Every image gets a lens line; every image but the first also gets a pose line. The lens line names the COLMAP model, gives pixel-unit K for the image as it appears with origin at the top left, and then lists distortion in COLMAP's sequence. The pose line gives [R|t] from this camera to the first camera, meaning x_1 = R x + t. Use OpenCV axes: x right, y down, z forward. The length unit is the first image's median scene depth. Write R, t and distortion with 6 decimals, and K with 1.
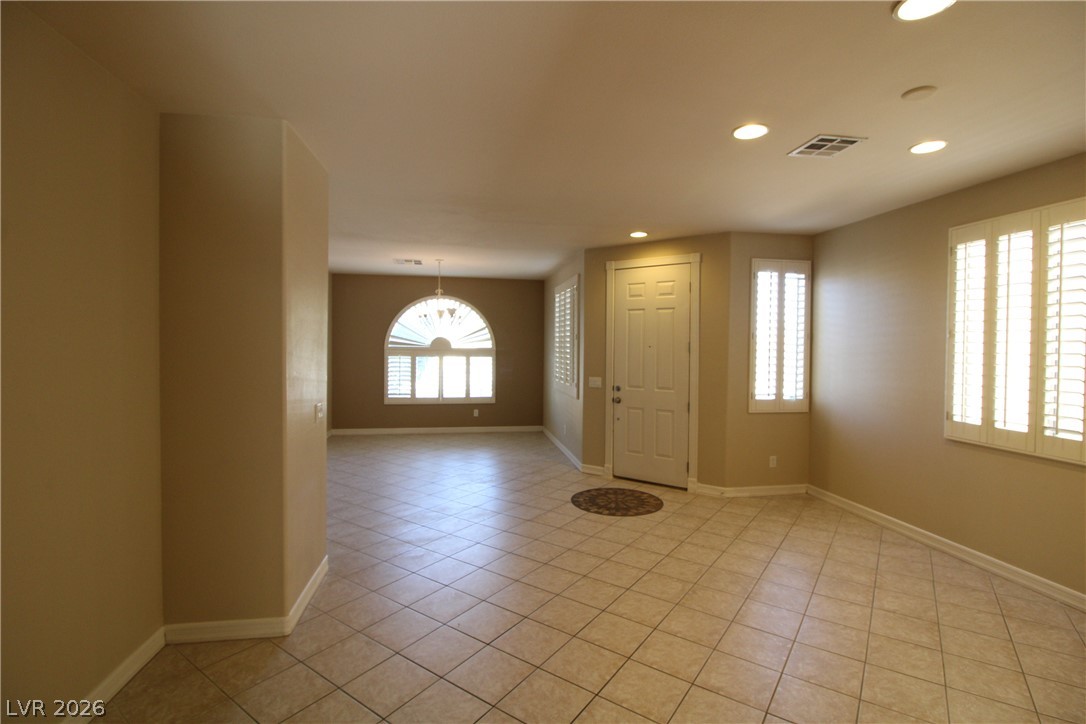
lens RADIAL K [[508.0, 0, 546.4], [0, 508.0, 357.2], [0, 0, 1]] dist [0.000513, -0.012461]
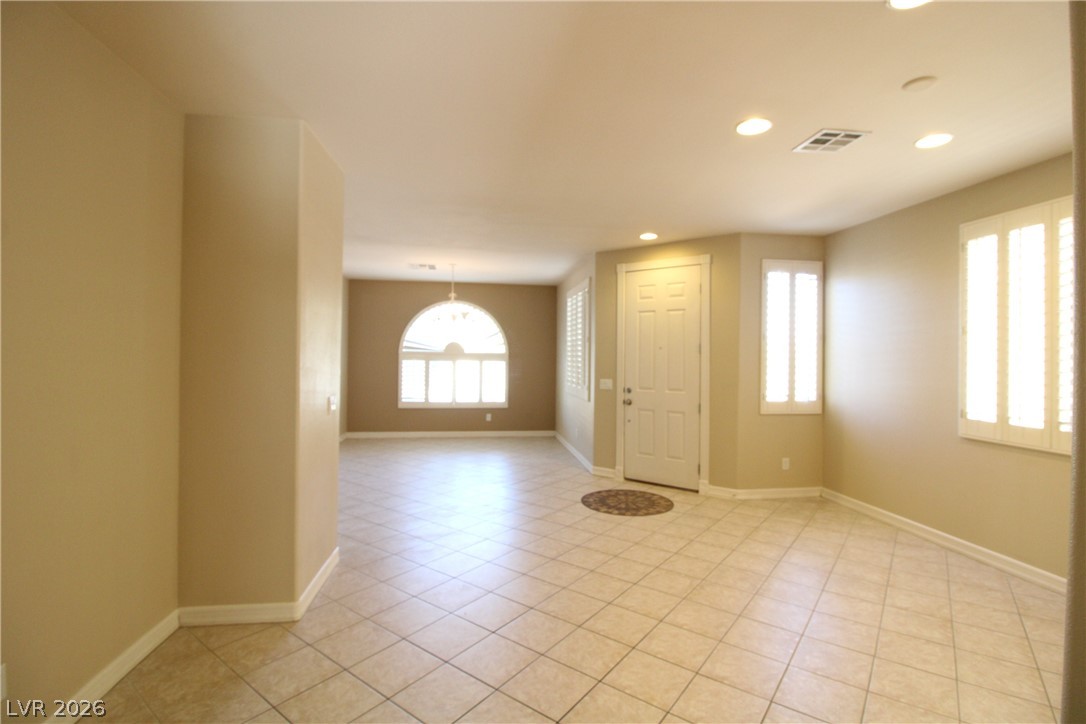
lens RADIAL K [[508.0, 0, 546.8], [0, 508.0, 355.9], [0, 0, 1]] dist [0.000513, -0.012461]
pose [[0.999573, 0.001340, -0.029176, 0.009855], [-0.002040, 0.999710, -0.023990, 0.021069], [0.029136, 0.024040, 0.999286, -0.008196]]
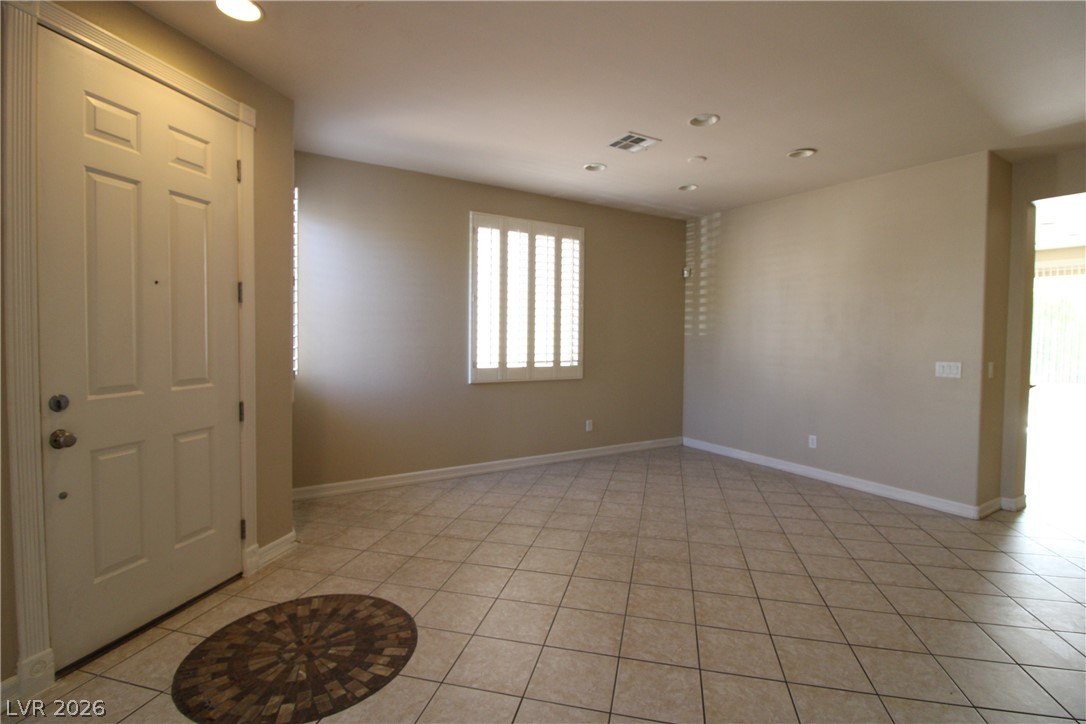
lens RADIAL K [[508.0, 0, 544.5], [0, 508.0, 356.0], [0, 0, 1]] dist [0.000513, -0.012461]
pose [[-0.375016, -0.050180, 0.925659, -0.311686], [0.007557, 0.998335, 0.057182, 0.018338], [-0.926988, 0.028439, -0.374012, 0.964116]]
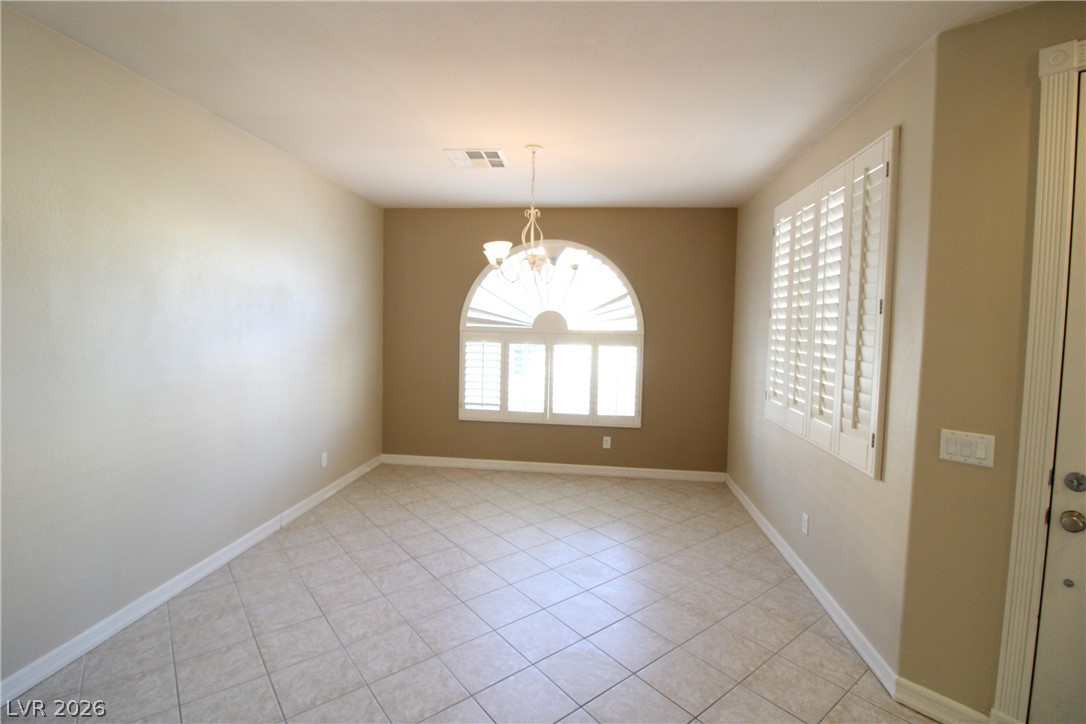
lens RADIAL K [[508.0, 0, 545.2], [0, 508.0, 353.0], [0, 0, 1]] dist [0.000513, -0.012461]
pose [[0.961229, 0.028394, -0.274285, -0.087078], [-0.020284, 0.999270, 0.032360, -0.017359], [0.275003, -0.025542, 0.961104, 0.745747]]
